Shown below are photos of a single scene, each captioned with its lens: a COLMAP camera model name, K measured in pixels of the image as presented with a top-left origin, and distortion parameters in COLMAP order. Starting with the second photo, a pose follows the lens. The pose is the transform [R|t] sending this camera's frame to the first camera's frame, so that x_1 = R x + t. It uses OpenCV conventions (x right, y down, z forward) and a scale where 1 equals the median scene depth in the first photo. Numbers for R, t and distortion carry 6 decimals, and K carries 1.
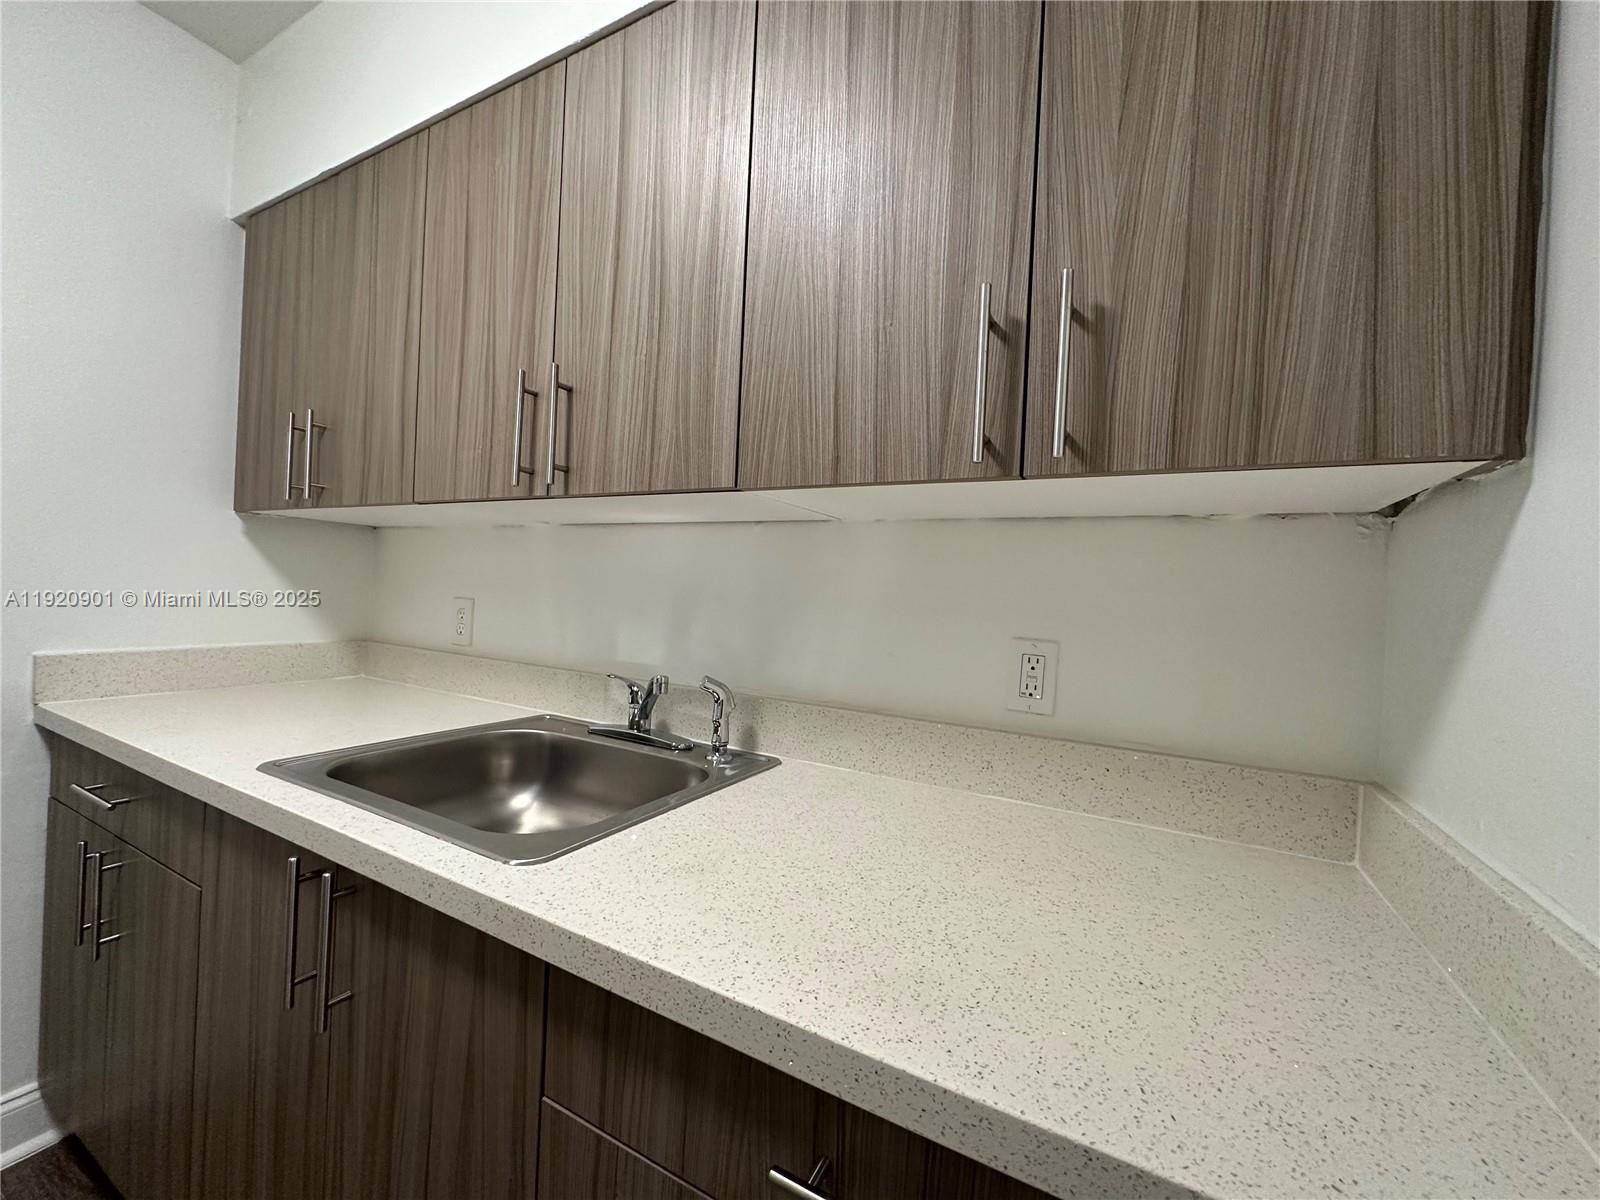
lens RADIAL K [[638.6, 0, 797.7], [0, 638.6, 599.7], [0, 0, 1]] dist [-0.003953, 0.000971]
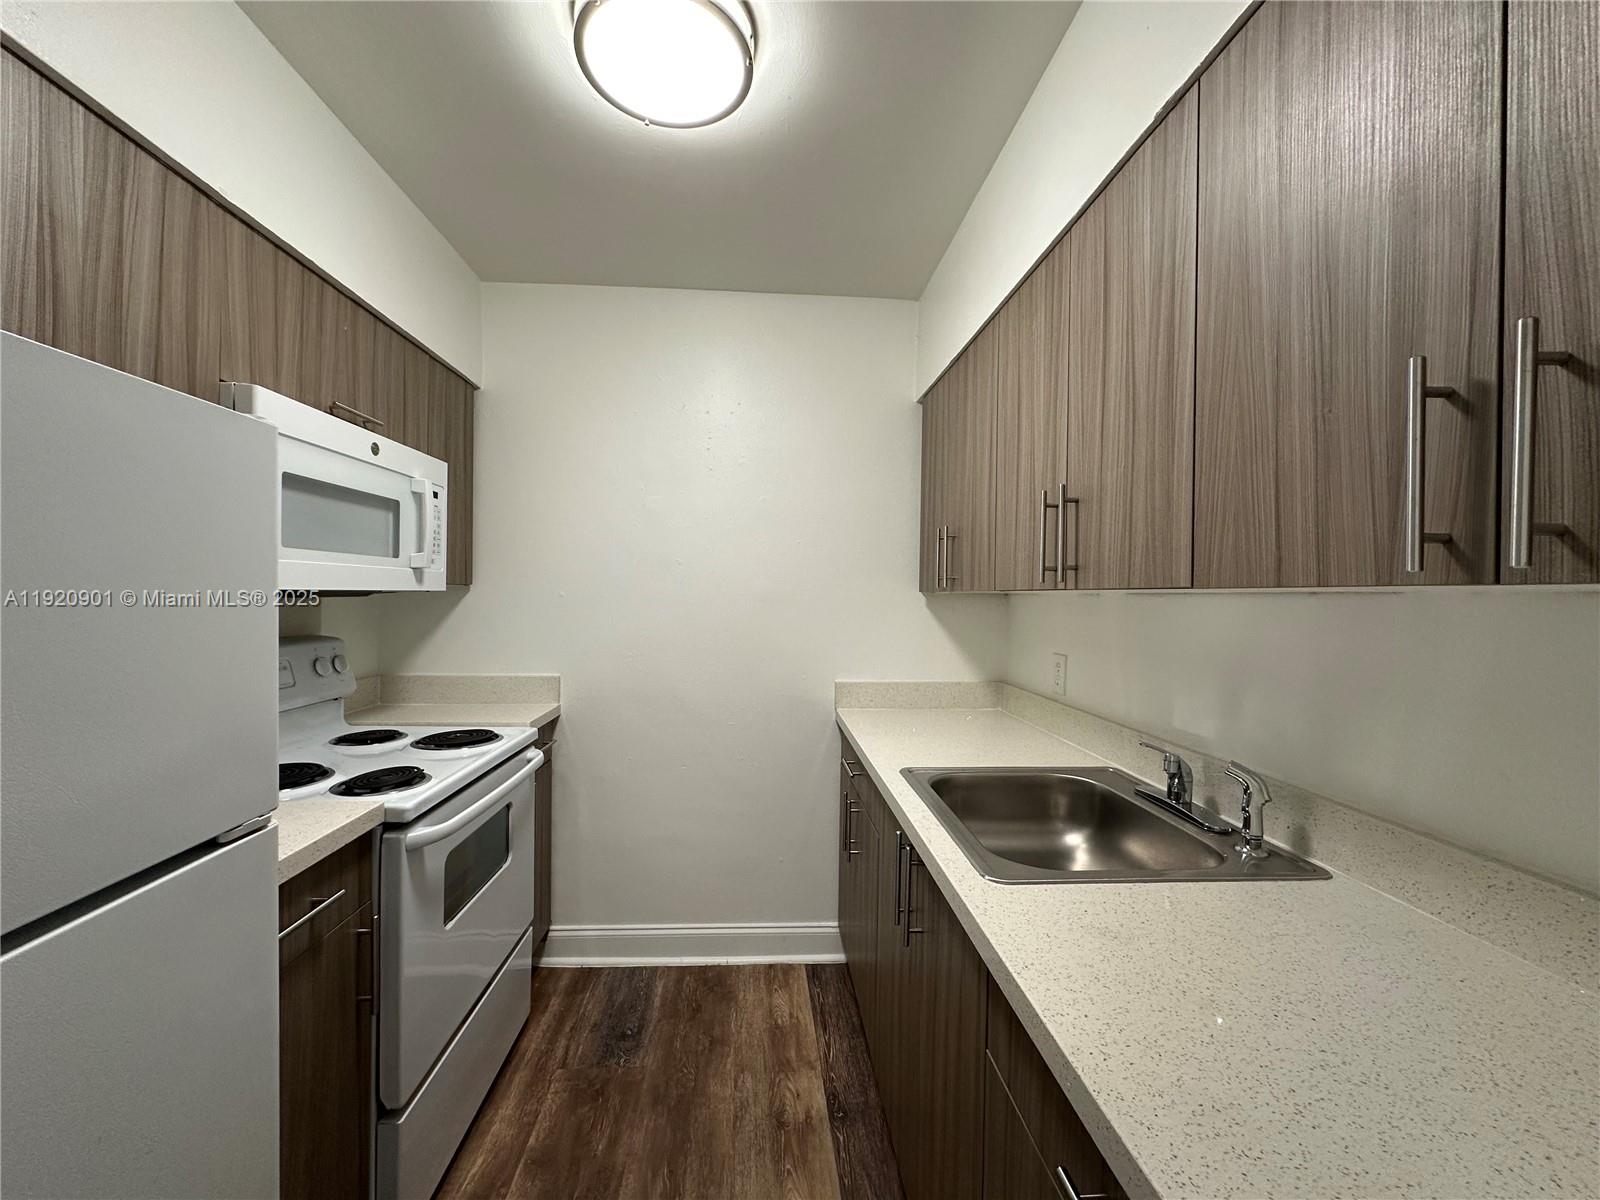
lens RADIAL K [[638.6, 0, 801.1], [0, 638.6, 601.9], [0, 0, 1]] dist [-0.003953, 0.000971]
pose [[0.538101, -0.030391, -0.842332, 0.367480], [0.002426, 0.999401, -0.034508, -0.099937], [0.842877, 0.016525, 0.537853, -0.076083]]
